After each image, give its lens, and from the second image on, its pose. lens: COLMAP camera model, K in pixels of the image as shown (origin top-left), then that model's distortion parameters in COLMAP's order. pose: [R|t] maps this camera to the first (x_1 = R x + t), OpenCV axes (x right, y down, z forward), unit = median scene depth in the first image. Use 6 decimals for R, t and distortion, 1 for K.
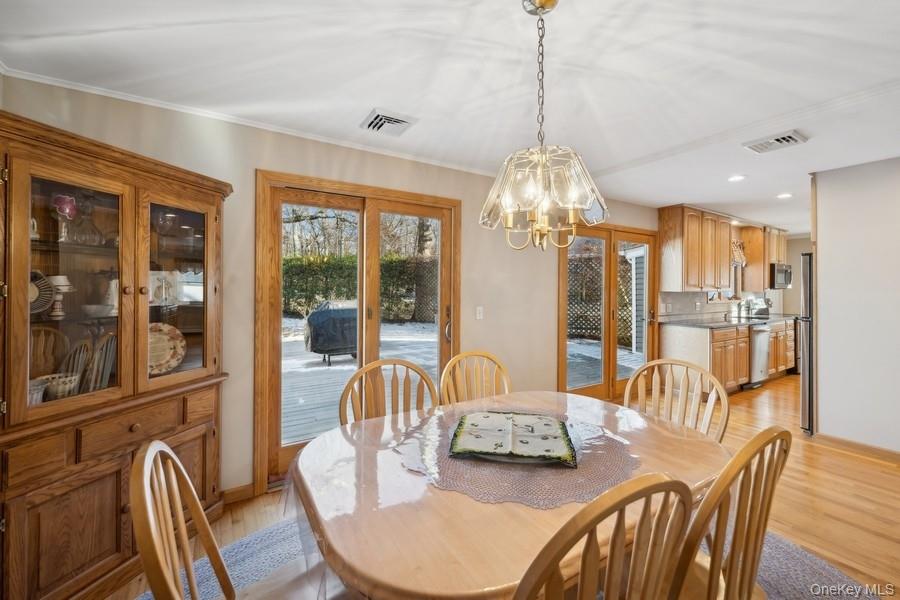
lens RADIAL K [[362.1, 0, 447.2], [0, 362.1, 289.6], [0, 0, 1]] dist [0.003001, 0.000224]
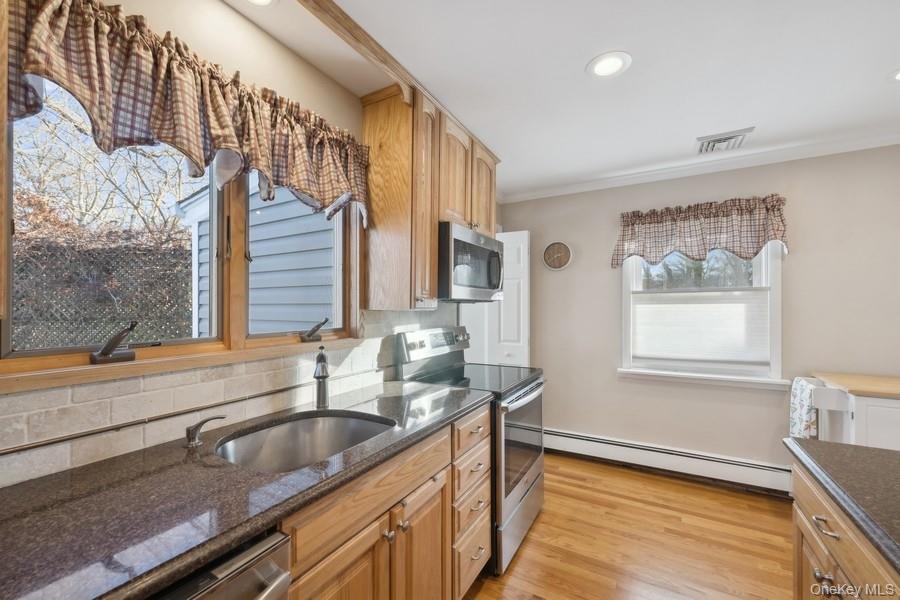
lens RADIAL K [[362.1, 0, 450.3], [0, 362.1, 303.9], [0, 0, 1]] dist [0.003001, 0.000224]
pose [[0.876483, 0.002934, 0.481425, 0.733777], [-0.004758, 0.999985, 0.002568, -0.000797], [-0.481410, -0.004542, 0.876484, 0.706547]]
